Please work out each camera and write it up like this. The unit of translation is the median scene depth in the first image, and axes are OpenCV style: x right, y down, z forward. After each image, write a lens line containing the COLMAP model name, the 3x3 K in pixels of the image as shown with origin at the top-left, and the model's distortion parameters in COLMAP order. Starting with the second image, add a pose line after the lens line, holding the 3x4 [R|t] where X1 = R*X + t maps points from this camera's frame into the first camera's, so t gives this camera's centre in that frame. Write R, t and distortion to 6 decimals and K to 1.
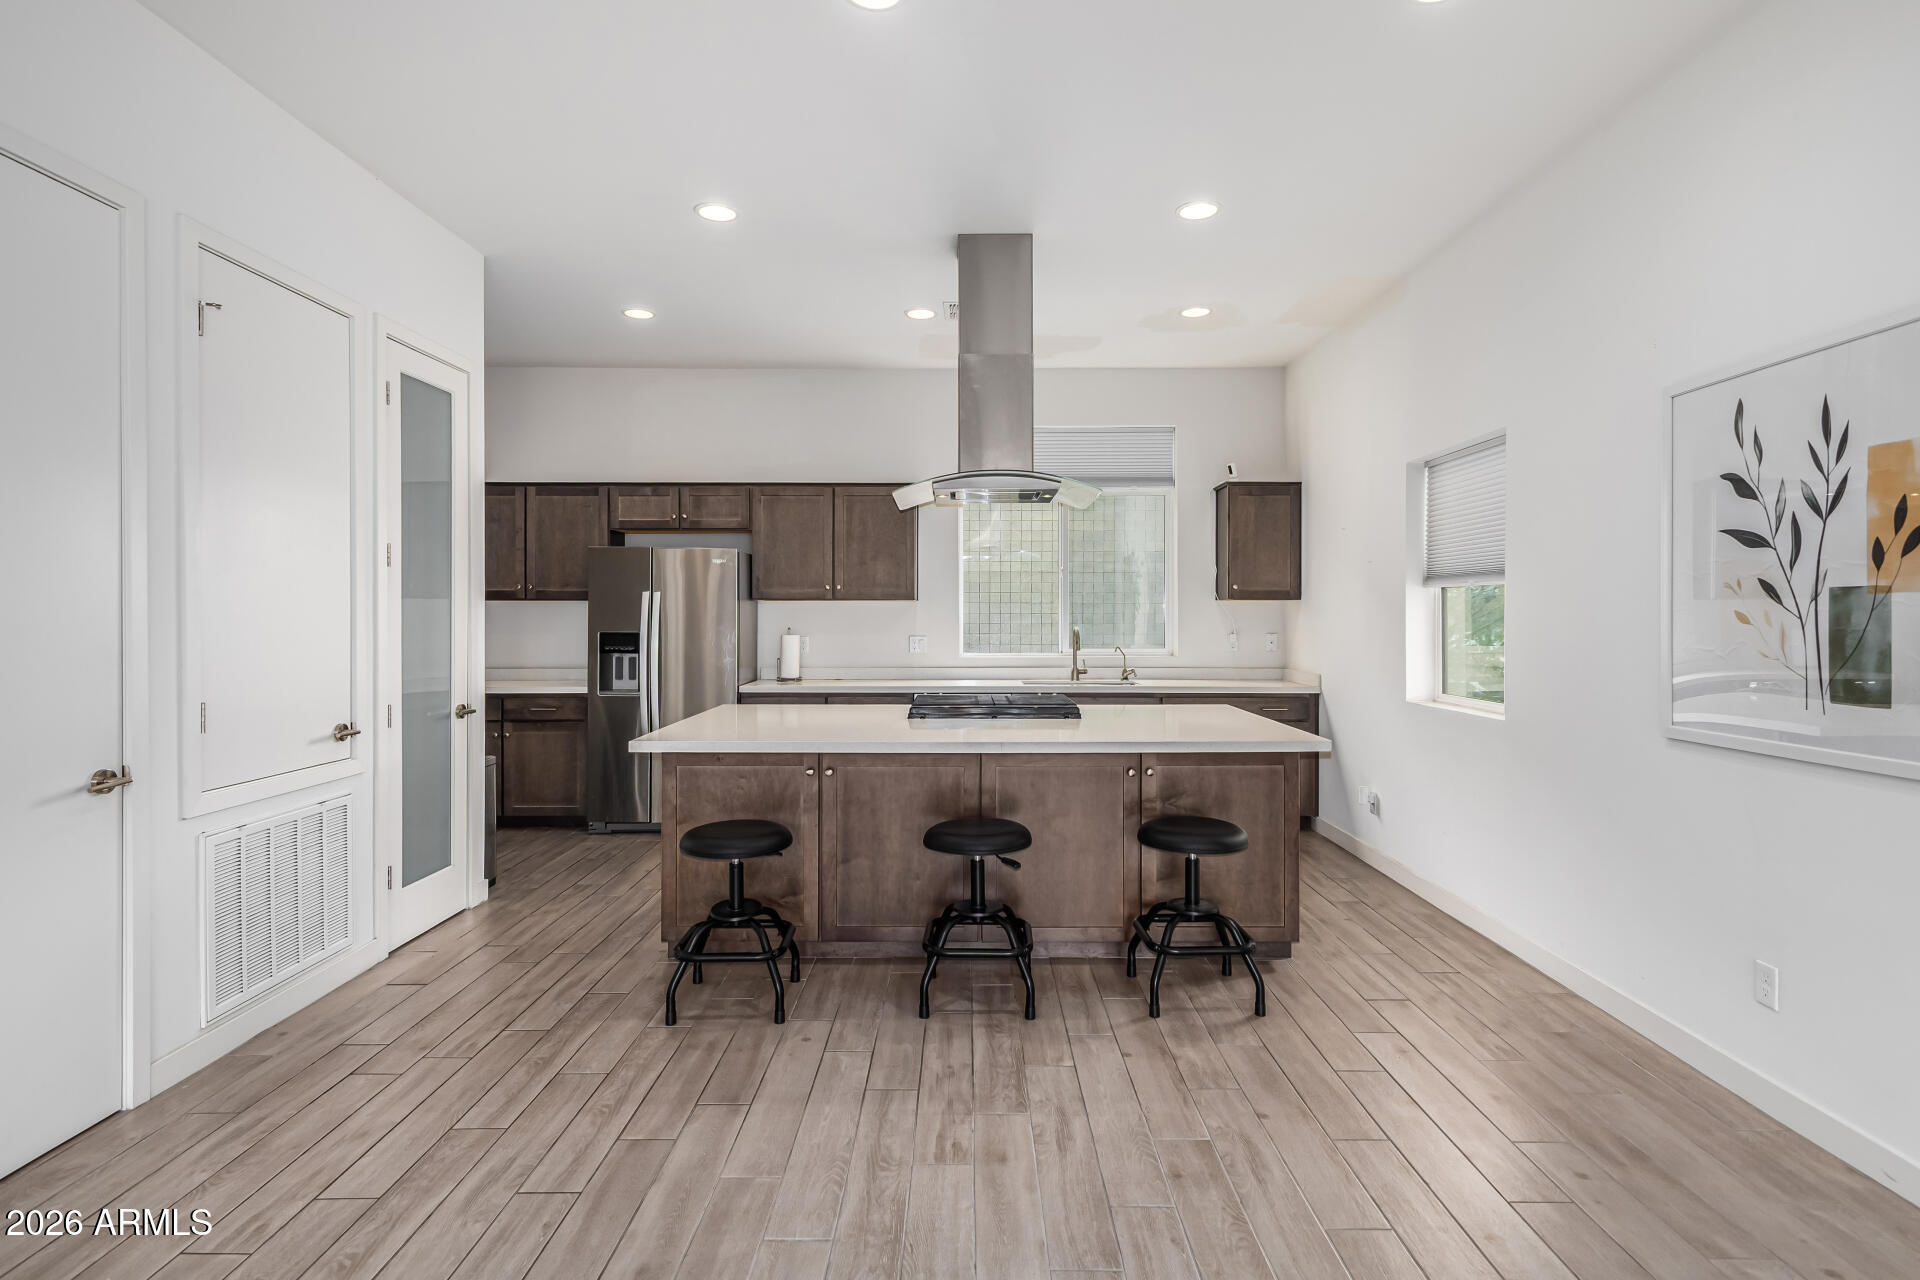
lens RADIAL K [[970.4, 0, 971.1], [0, 970.4, 624.8], [0, 0, 1]] dist [0.024001, 0.000055]
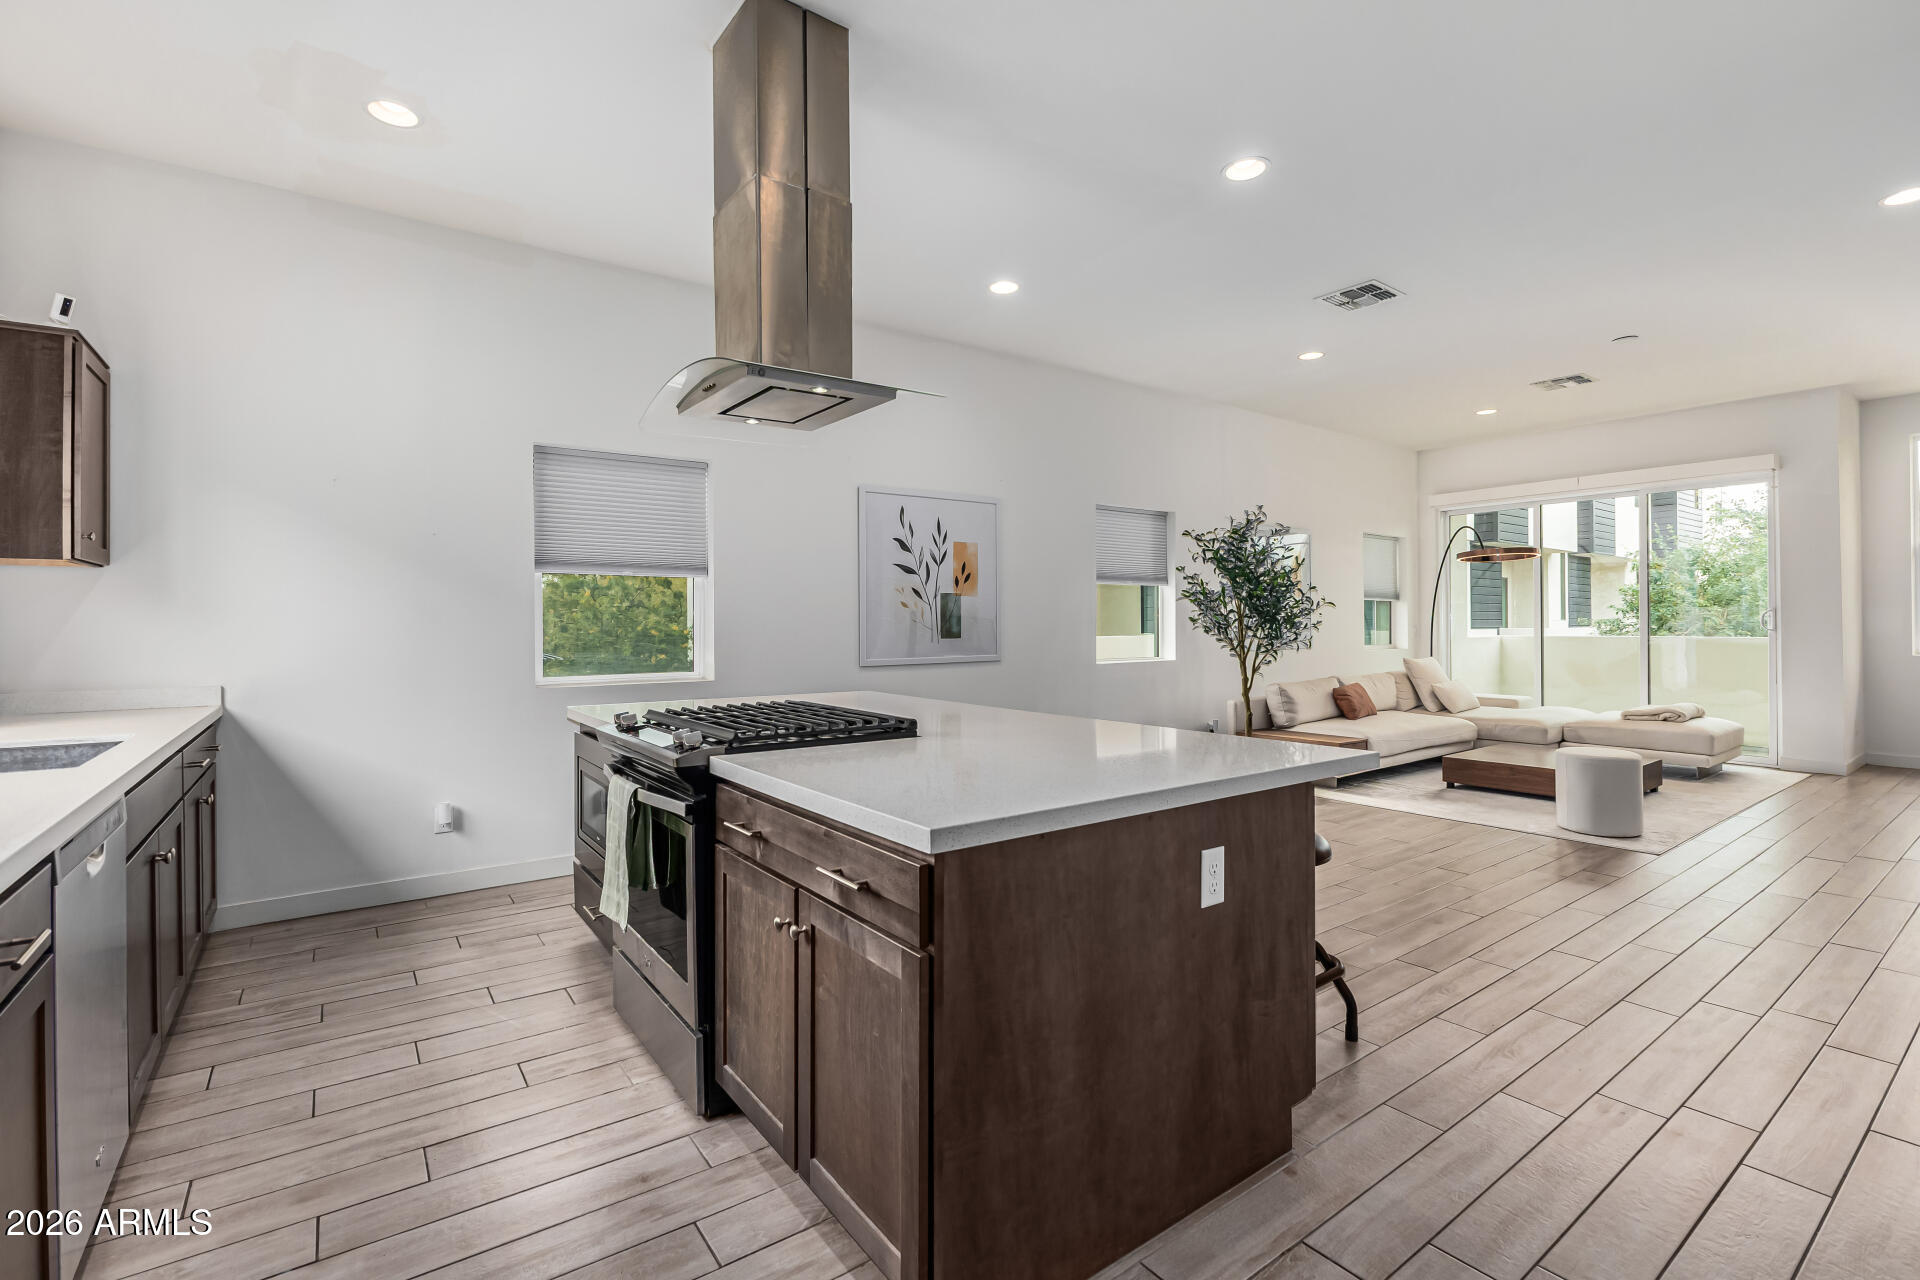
lens RADIAL K [[852.4, 0, 961.1], [0, 852.4, 627.5], [0, 0, 1]] dist [-0.008367, -0.000280]
pose [[-0.586967, 0.003062, 0.809605, -0.901751], [0.016626, 0.999828, 0.008273, 0.032153], [-0.809440, 0.018317, -0.586917, 2.158765]]
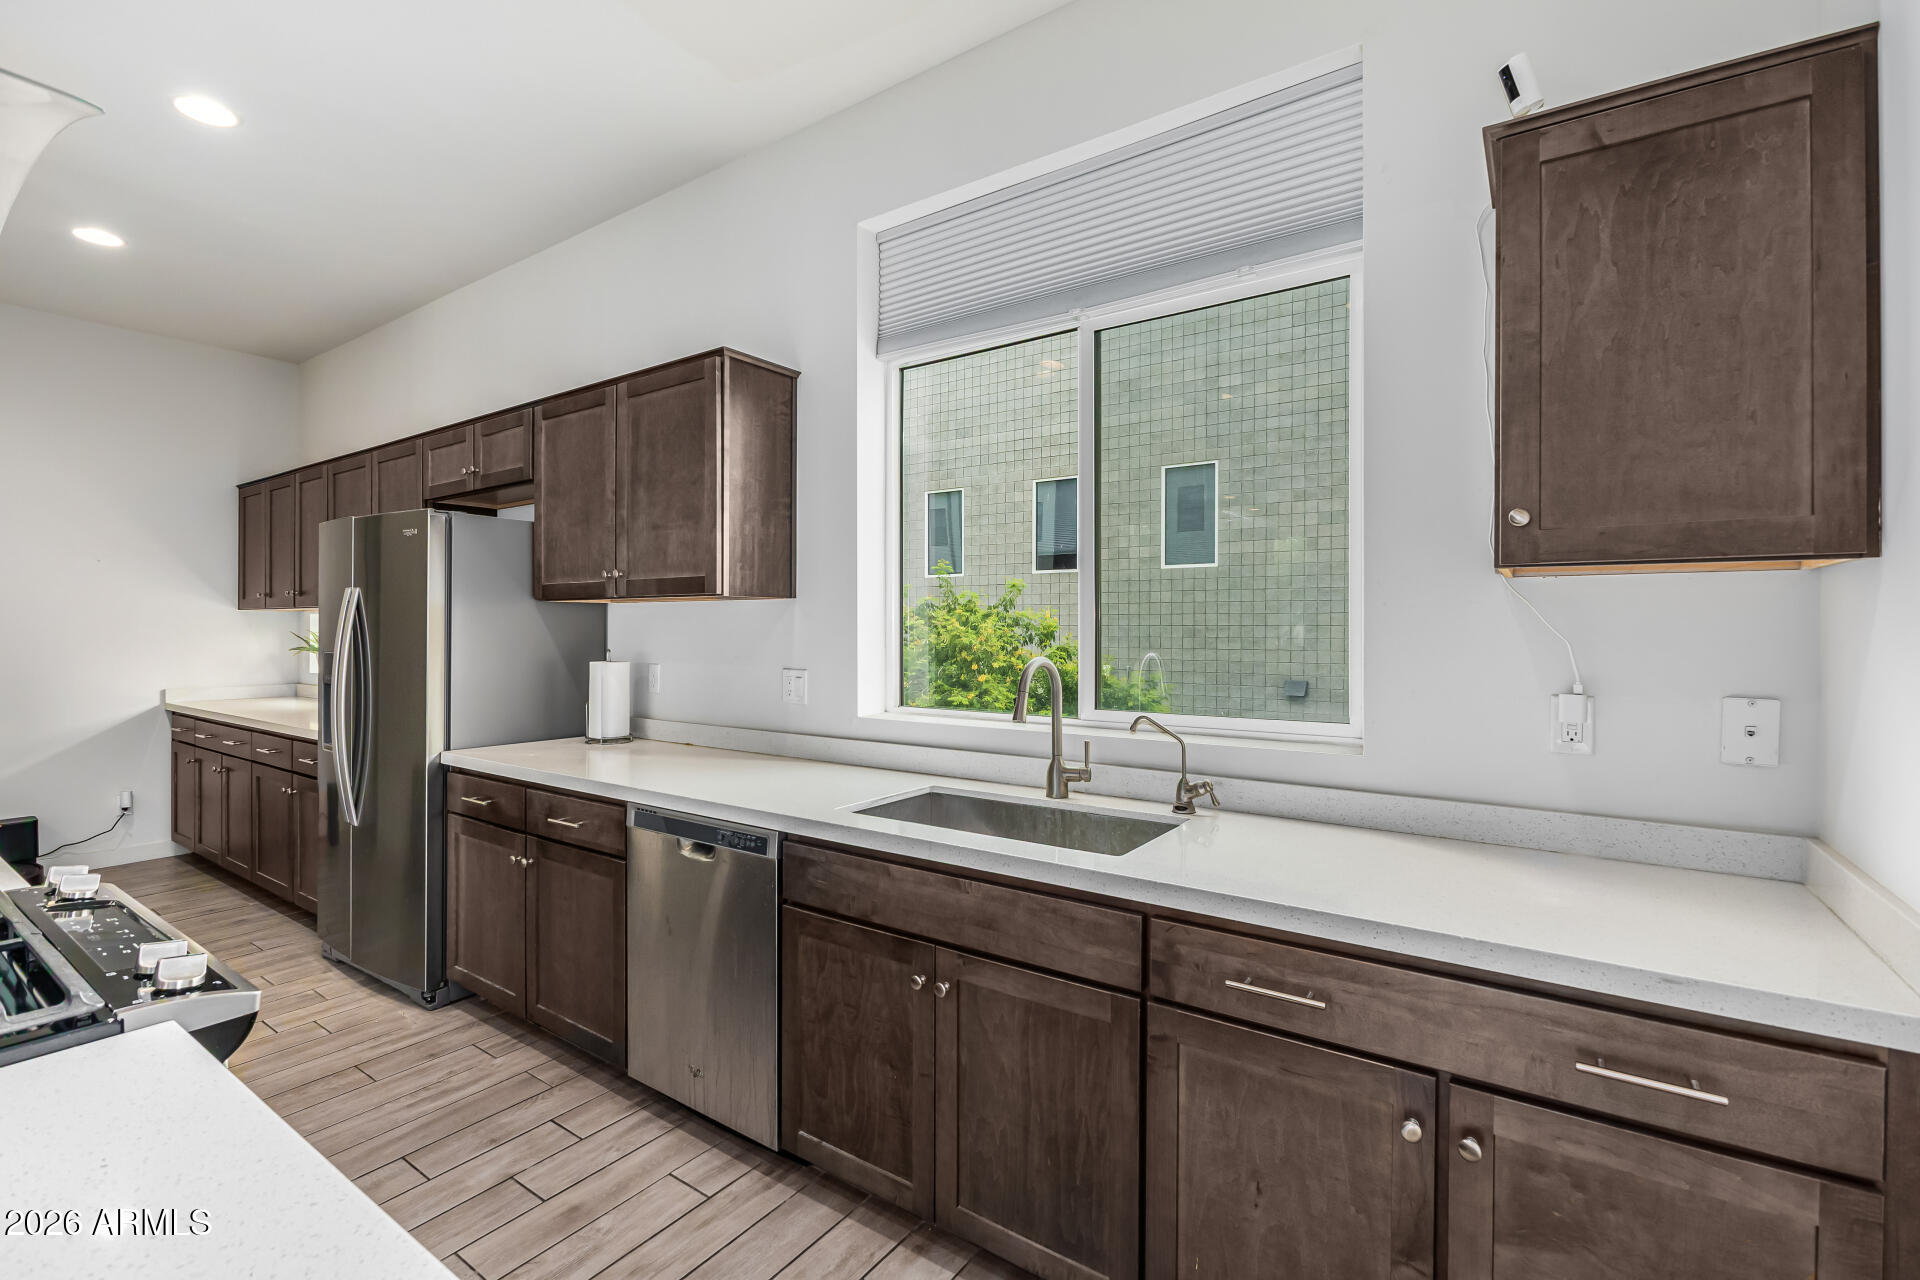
lens RADIAL K [[852.4, 0, 945.8], [0, 852.4, 637.7], [0, 0, 1]] dist [-0.008367, -0.000280]
pose [[0.812417, 0.005345, -0.583052, 0.682406], [-0.011644, 0.999907, -0.007058, -0.007044], [0.582960, 0.012523, 0.812404, 1.771772]]
